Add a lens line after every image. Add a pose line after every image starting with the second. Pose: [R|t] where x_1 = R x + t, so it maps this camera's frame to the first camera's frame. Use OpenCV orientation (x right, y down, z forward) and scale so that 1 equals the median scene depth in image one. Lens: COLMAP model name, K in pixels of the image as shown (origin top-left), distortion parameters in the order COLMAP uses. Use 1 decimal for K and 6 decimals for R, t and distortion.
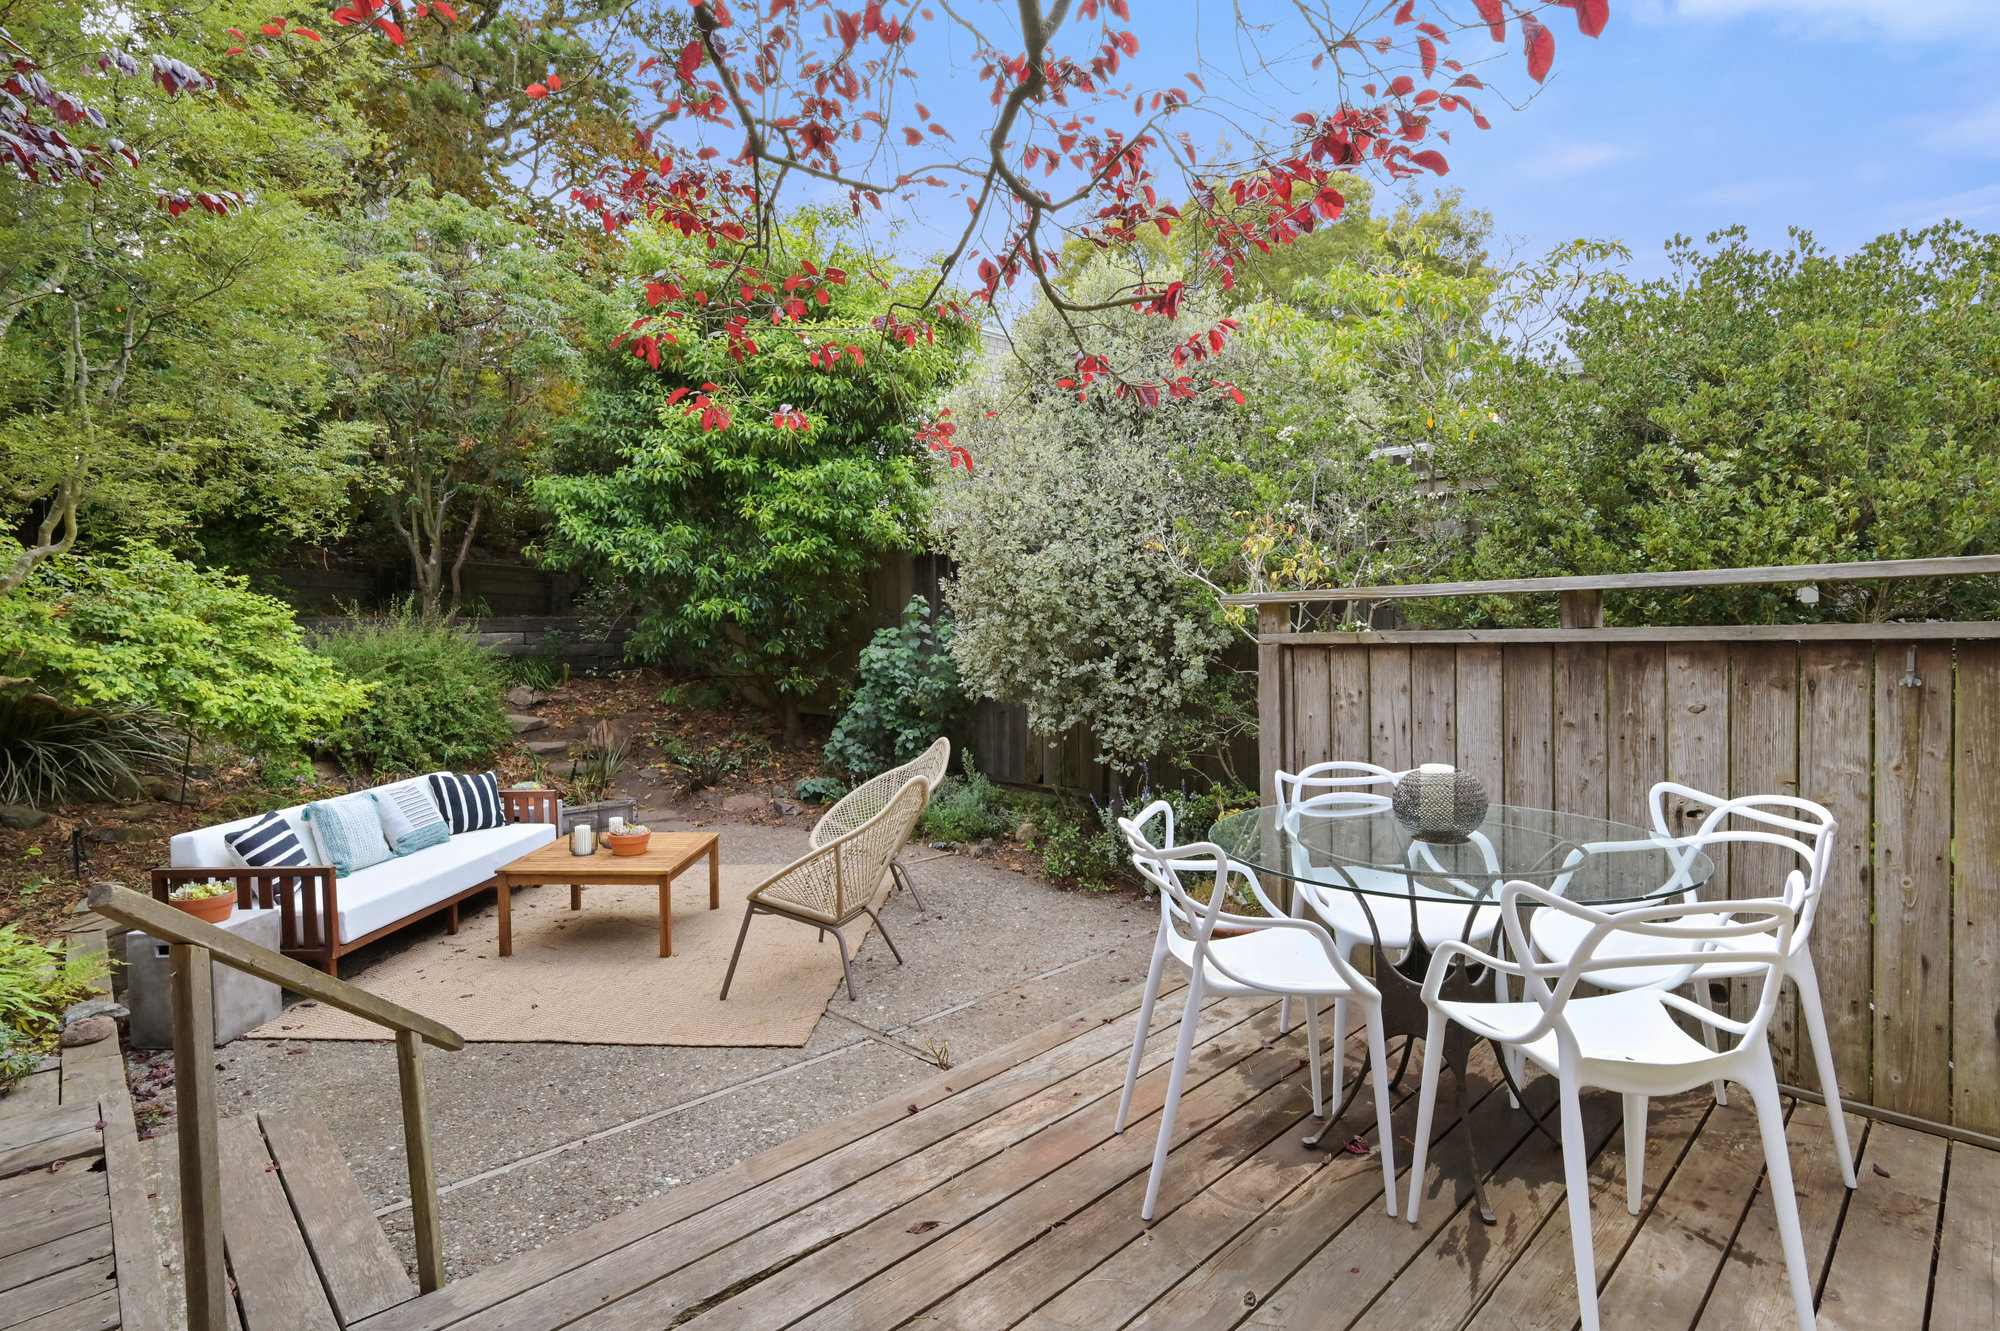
lens RADIAL K [[985.1, 0, 998.3], [0, 985.1, 660.9], [0, 0, 1]] dist [-0.005582, 0.001667]
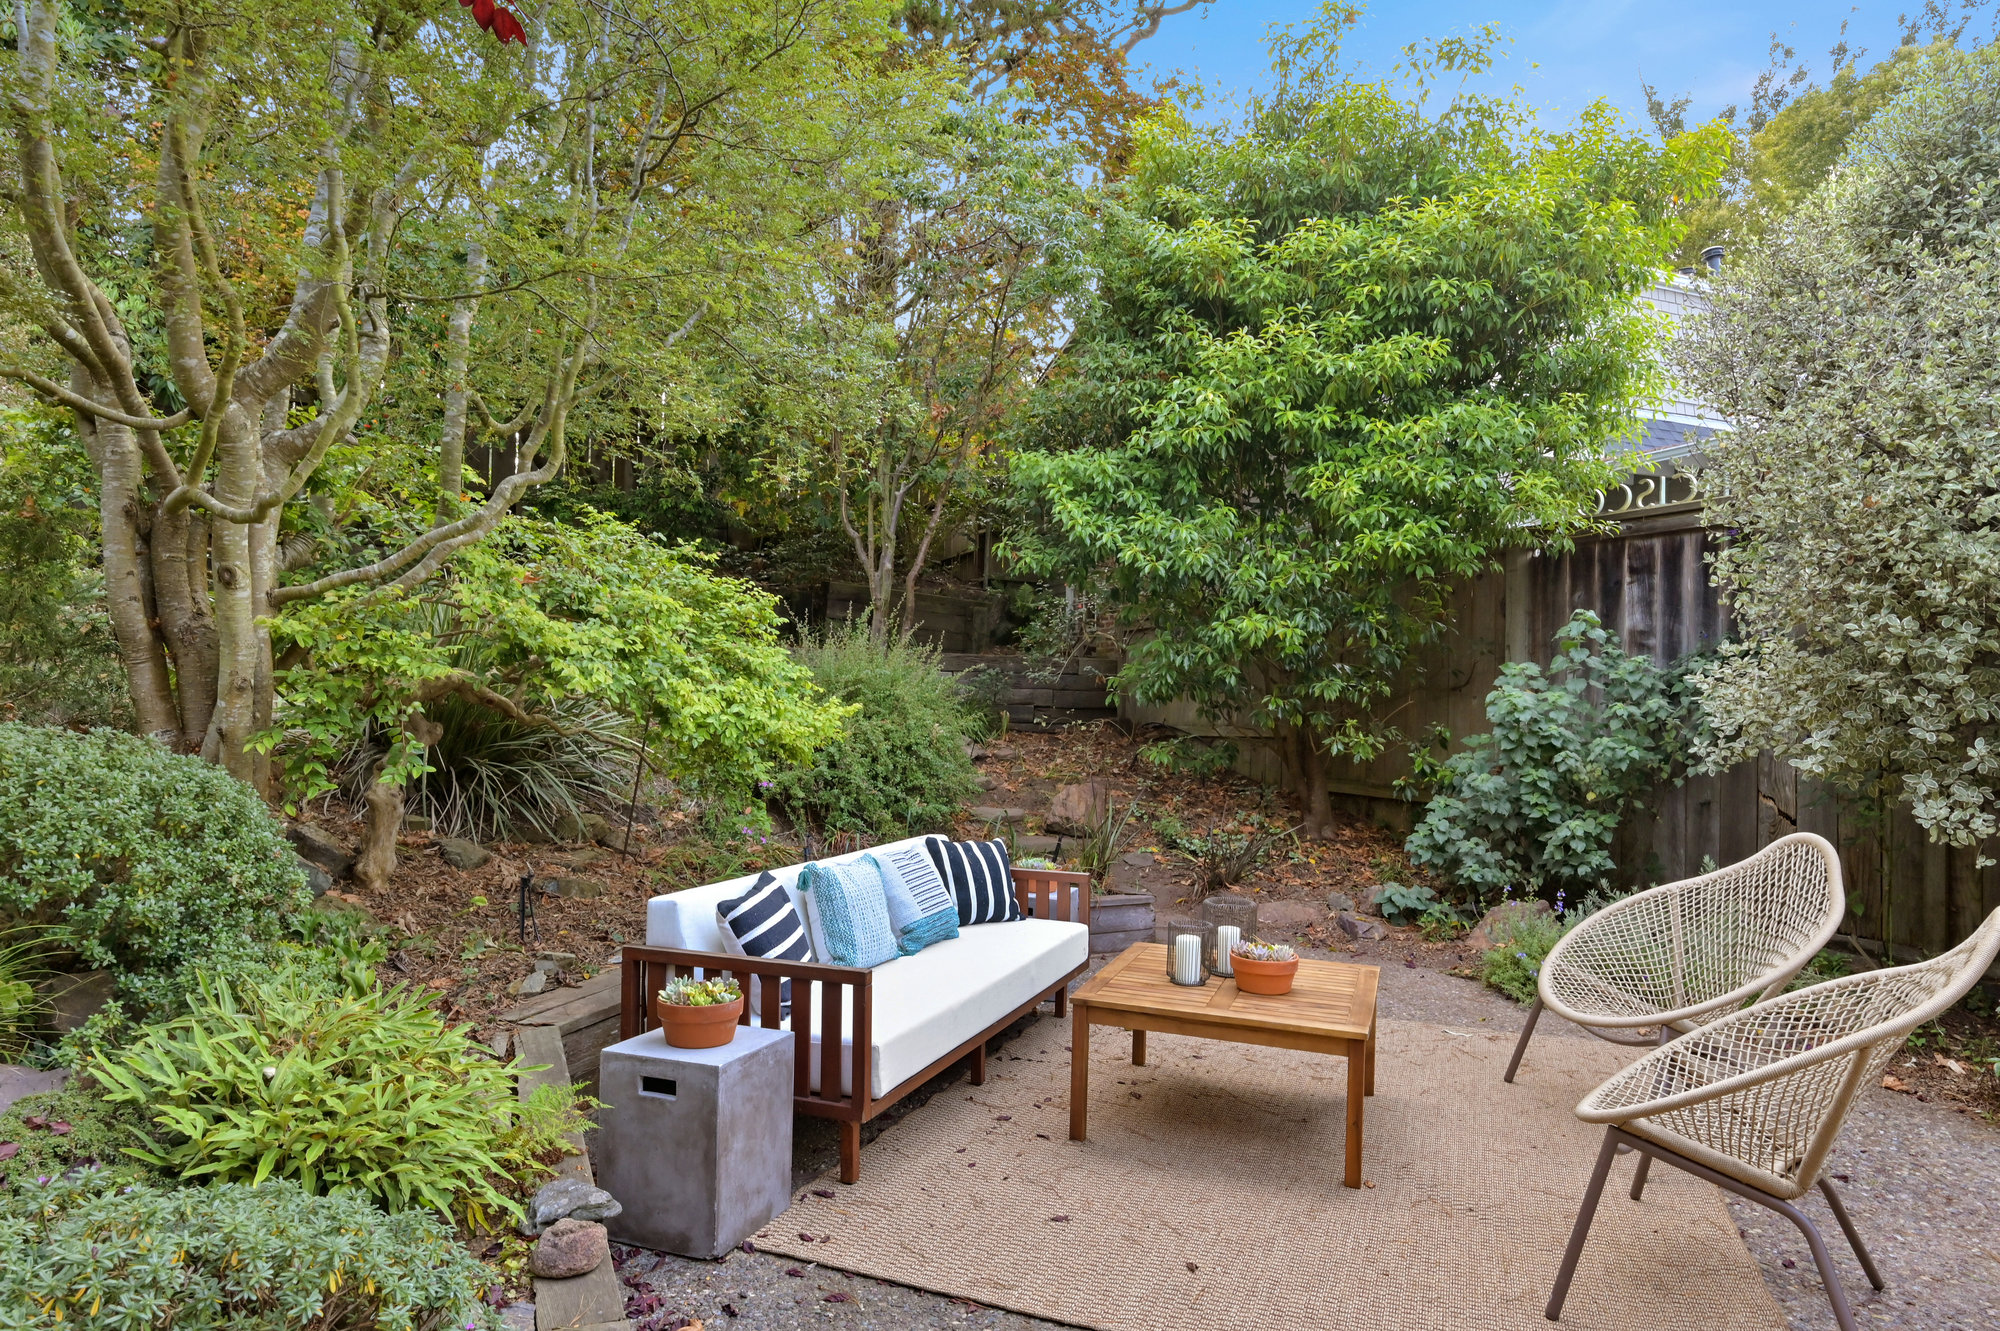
lens RADIAL K [[1156.2, 0, 994.8], [0, 1156.2, 674.0], [0, 0, 1]] dist [-0.004614, 0.001722]
pose [[0.942244, 0.023271, -0.334117, -0.246771], [-0.043258, 0.997683, -0.052505, 0.039313], [0.332121, 0.063926, 0.941068, 0.223914]]
